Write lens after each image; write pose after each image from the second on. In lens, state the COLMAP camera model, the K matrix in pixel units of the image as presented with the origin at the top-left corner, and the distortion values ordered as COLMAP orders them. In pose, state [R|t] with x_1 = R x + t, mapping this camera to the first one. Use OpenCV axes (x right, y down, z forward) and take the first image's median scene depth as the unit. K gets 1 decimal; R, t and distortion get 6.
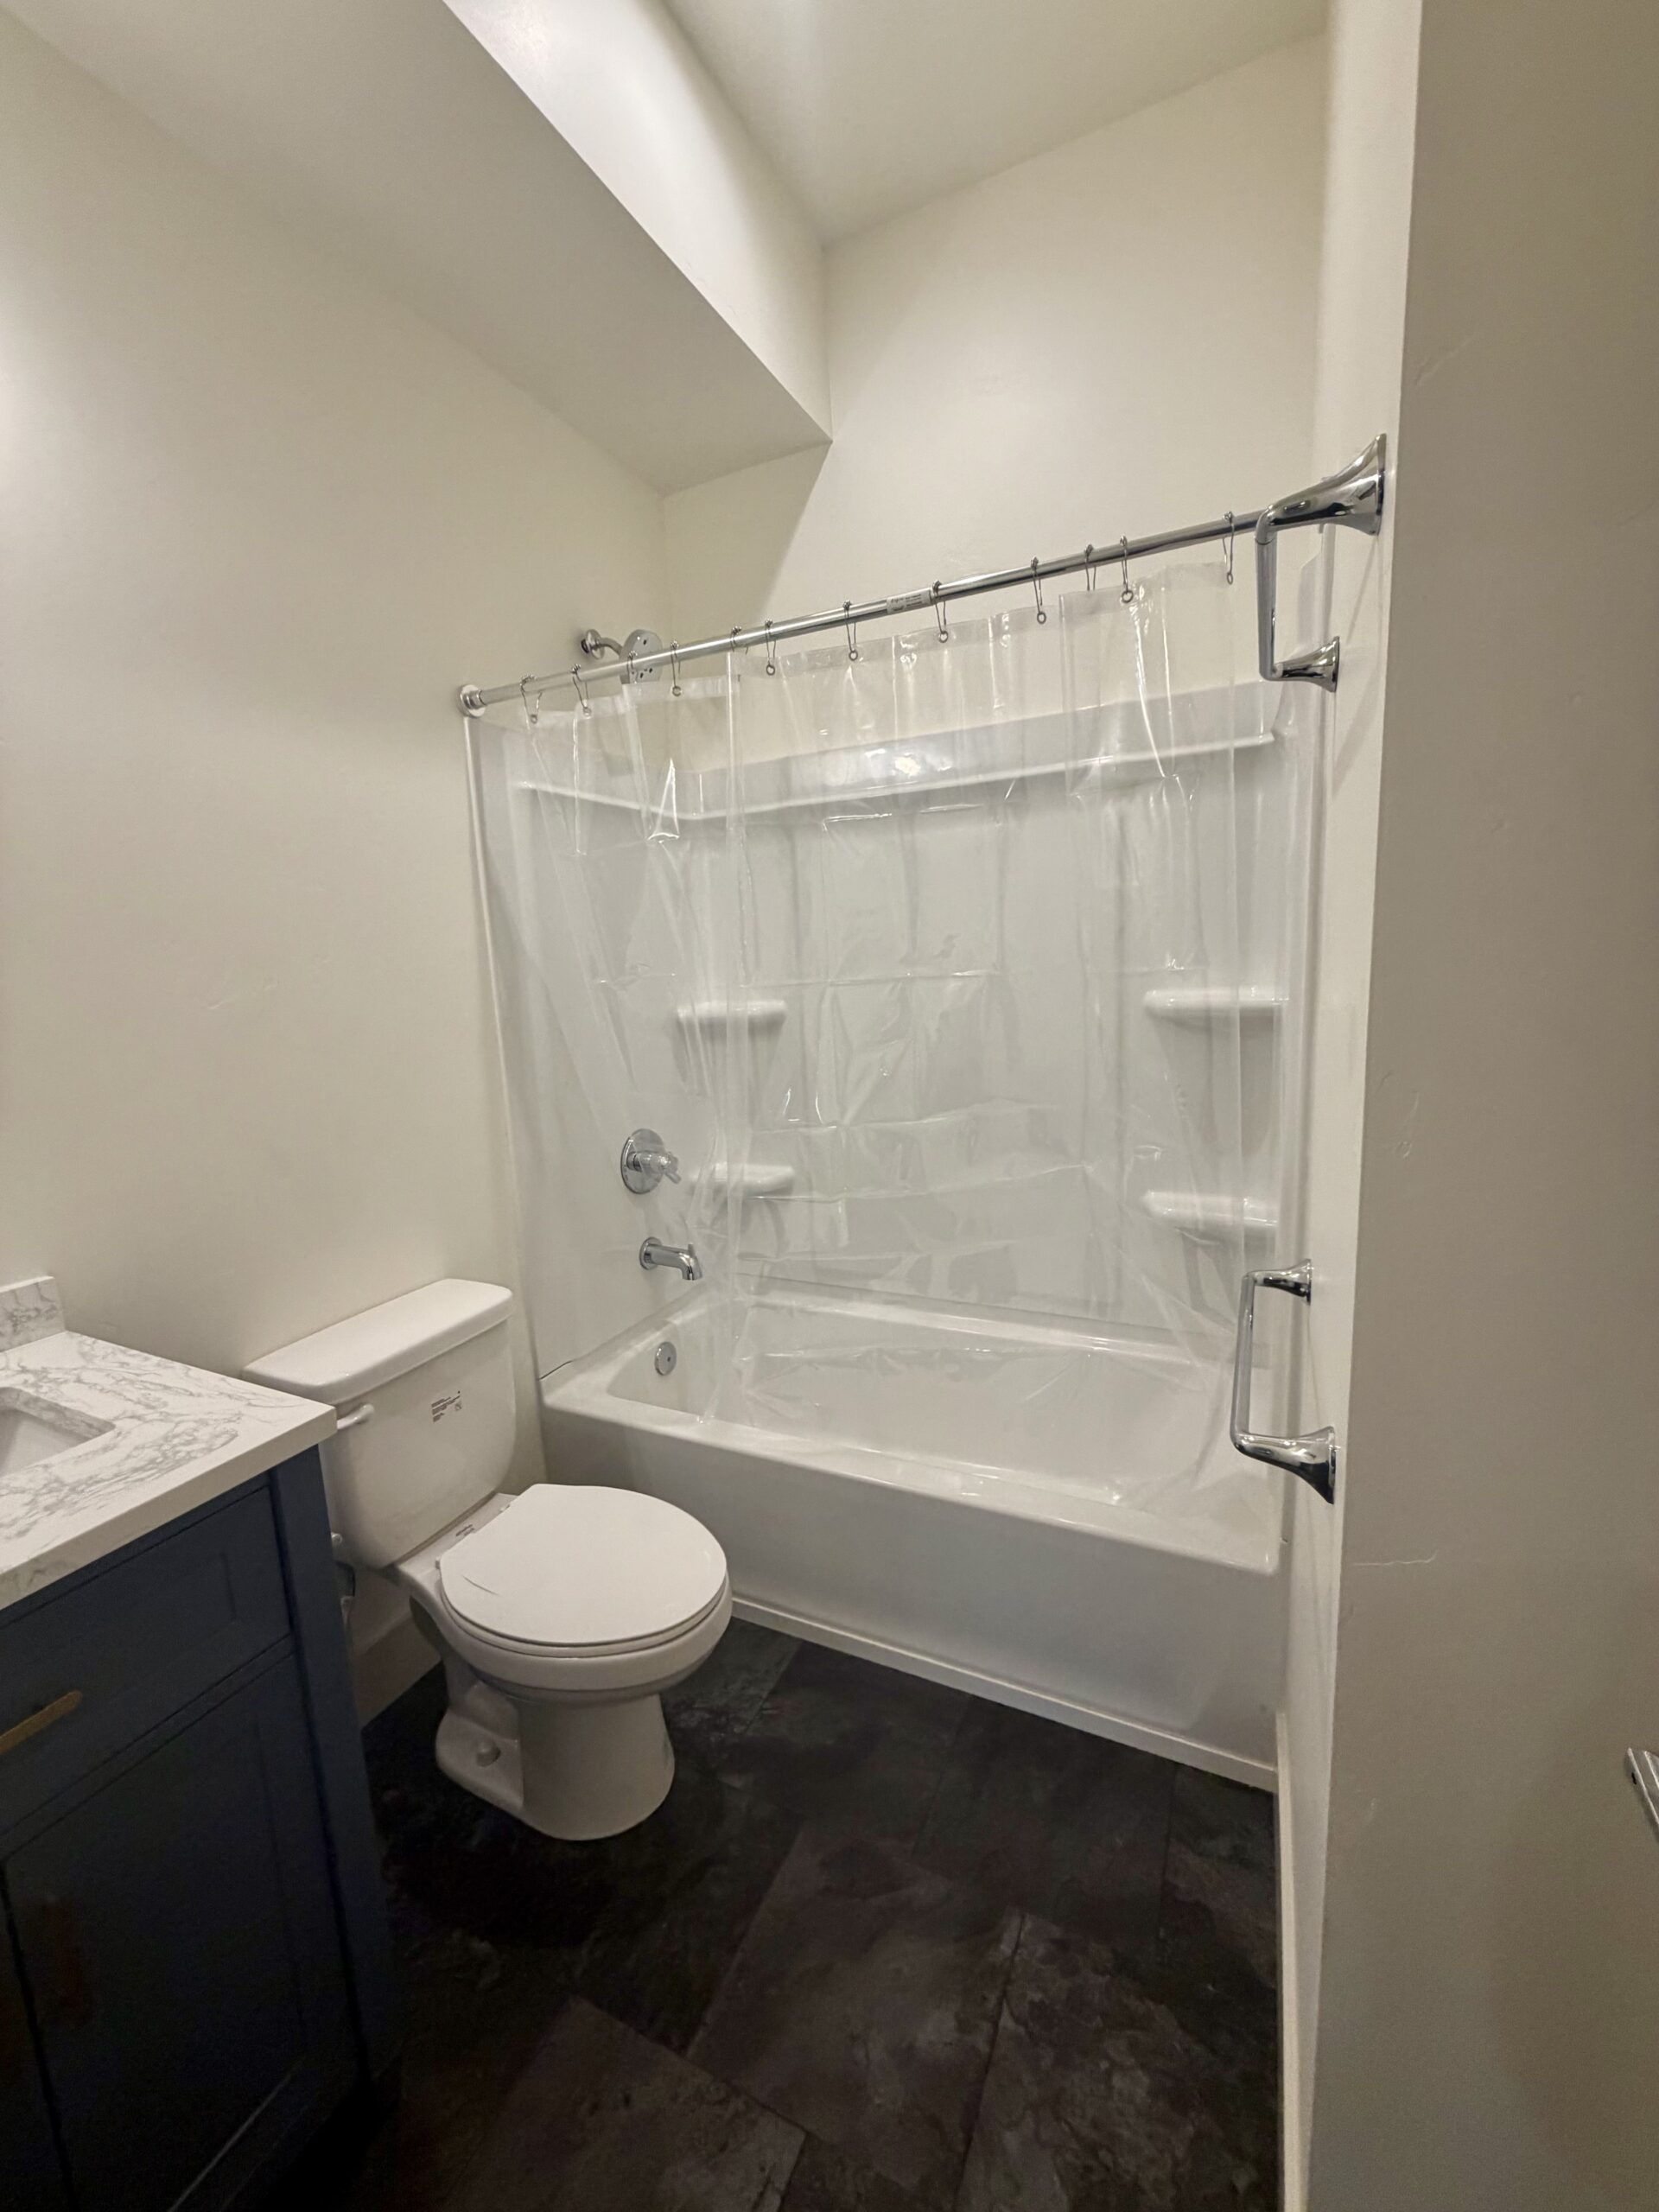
lens RADIAL K [[880.8, 0, 827.5], [0, 880.8, 1101.3], [0, 0, 1]] dist [0.000186, 0.000007]
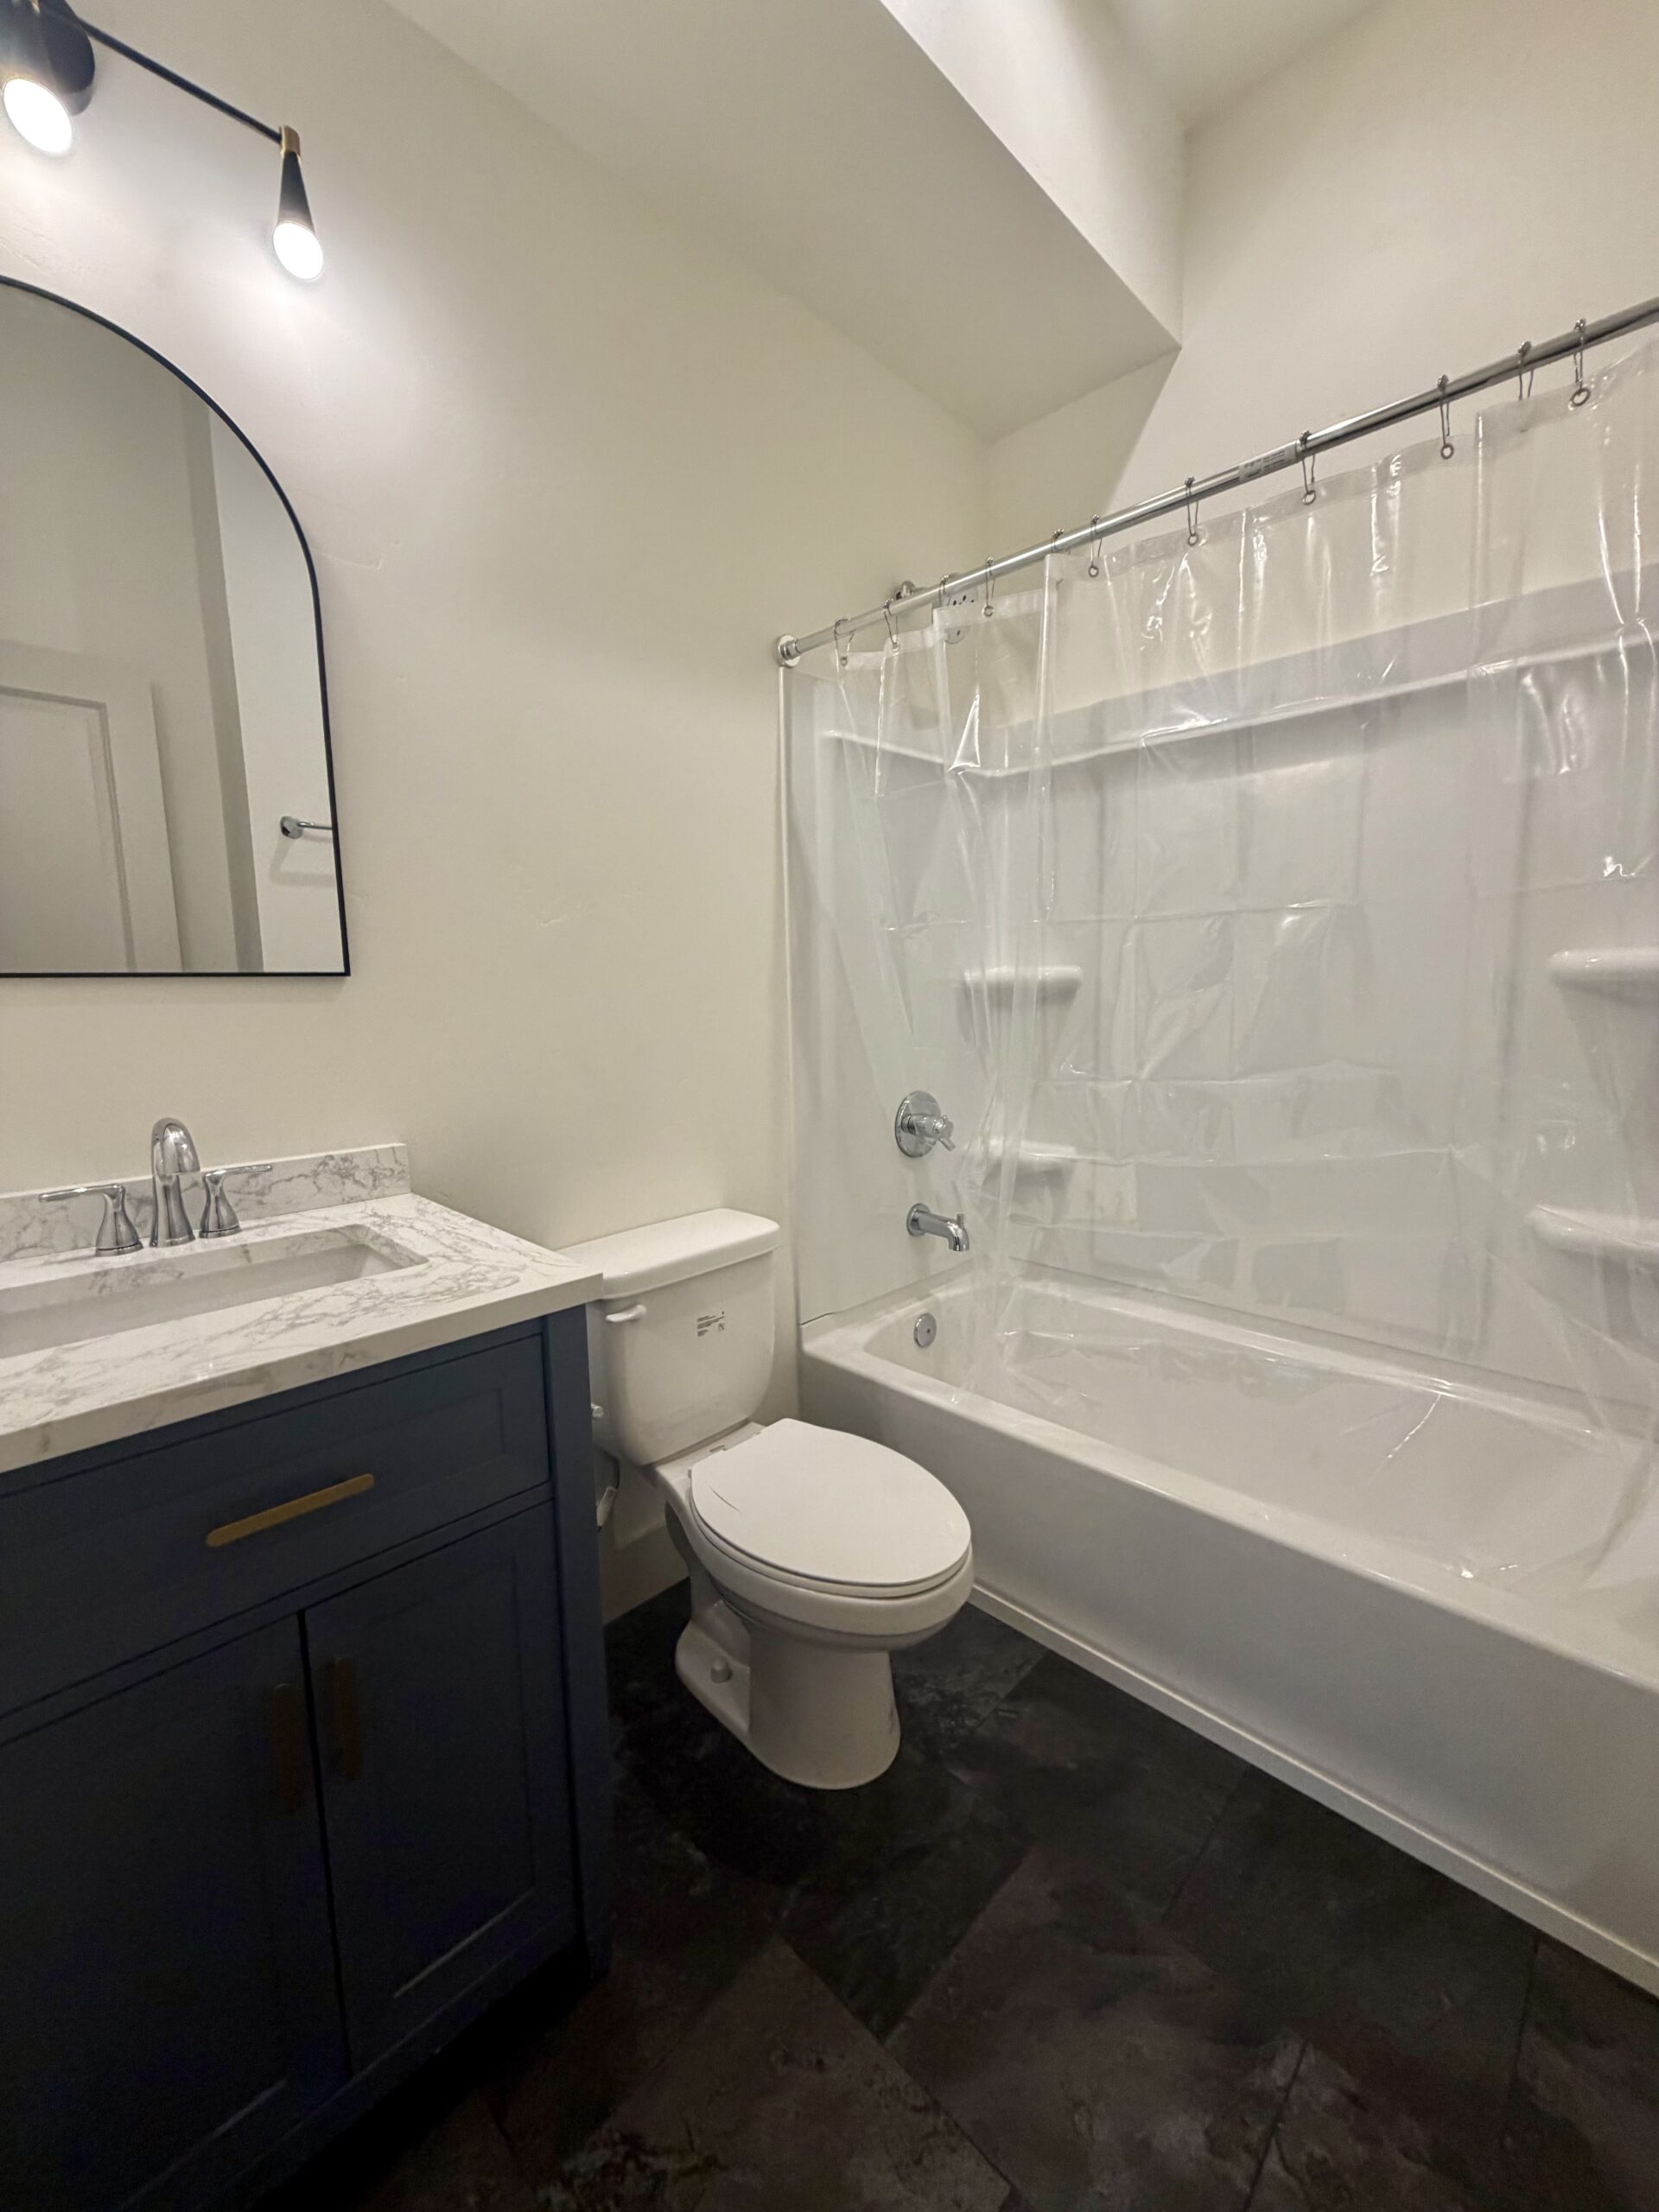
lens RADIAL K [[881.8, 0, 826.9], [0, 881.8, 1100.7], [0, 0, 1]] dist [-0.000045, -0.000064]
pose [[0.946914, 0.071175, -0.313510, -0.000627], [-0.076544, 0.997054, -0.004835, 0.075454], [0.312242, 0.028576, 0.949573, 0.054476]]
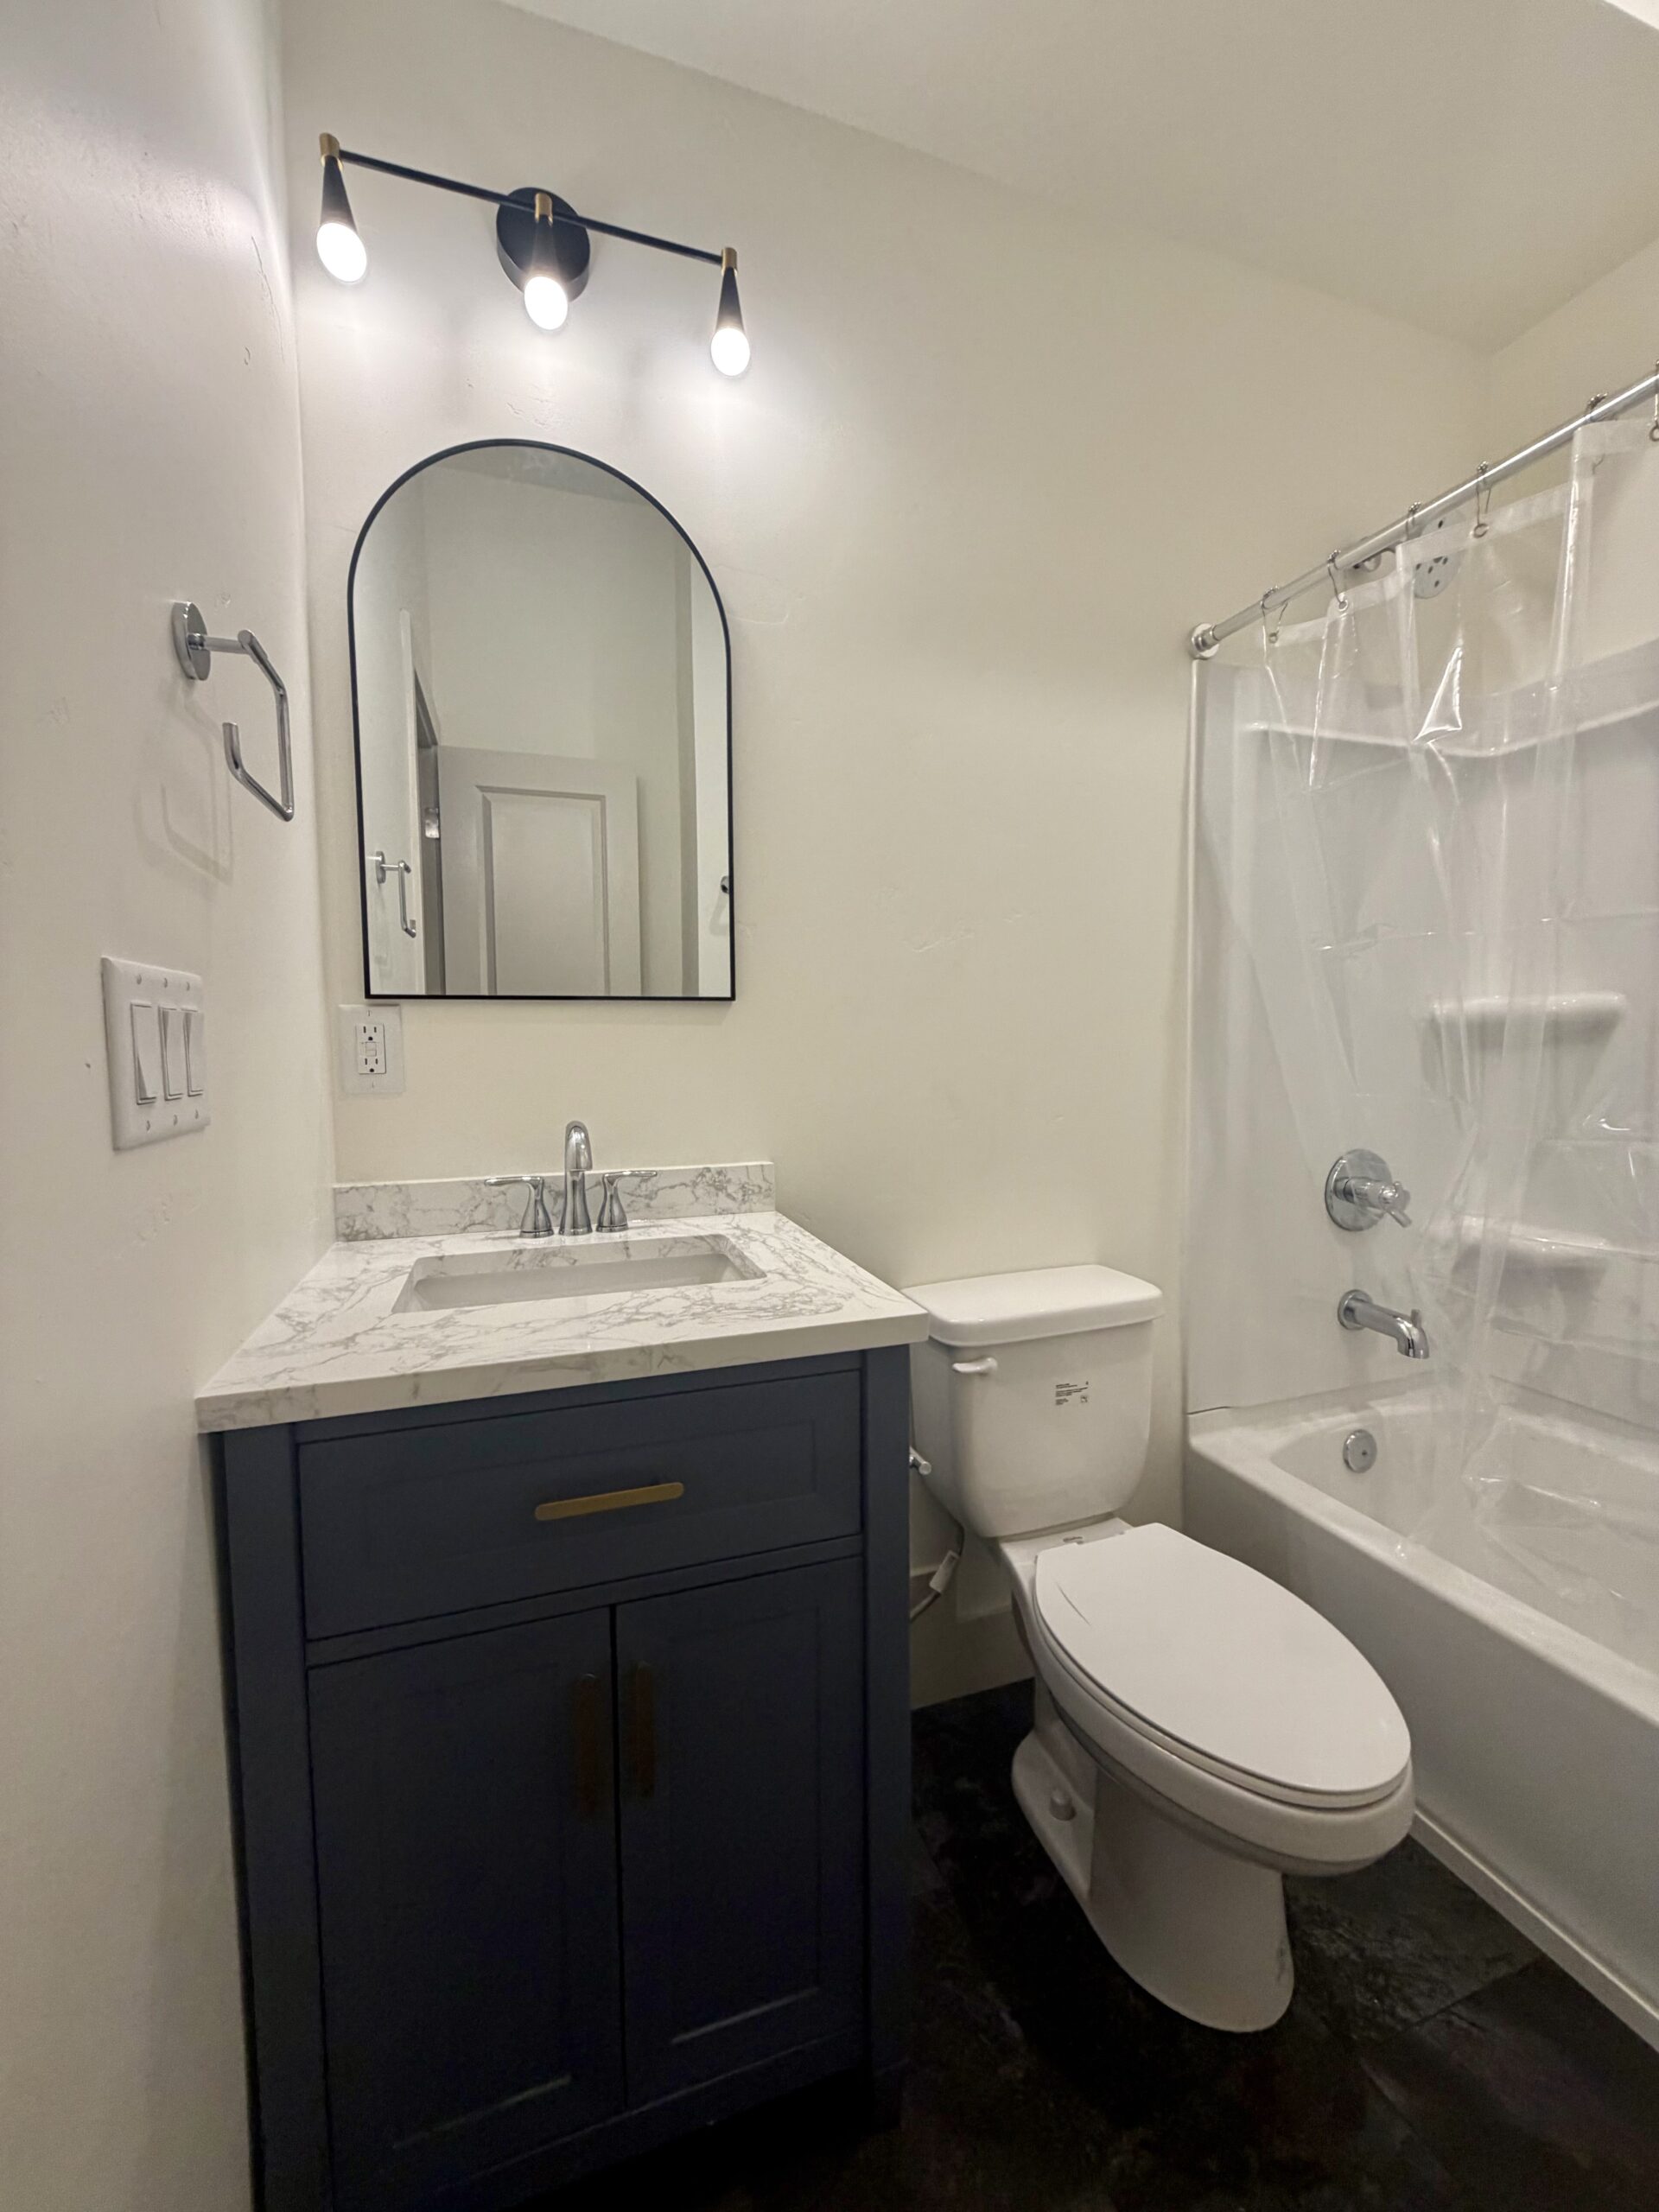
lens RADIAL K [[880.8, 0, 827.5], [0, 880.8, 1101.3], [0, 0, 1]] dist [0.000186, 0.000007]
pose [[0.709888, 0.084946, -0.699173, -0.002638], [-0.133357, 0.990954, -0.015005, 0.088685], [0.691574, 0.103892, 0.714795, 0.136786]]
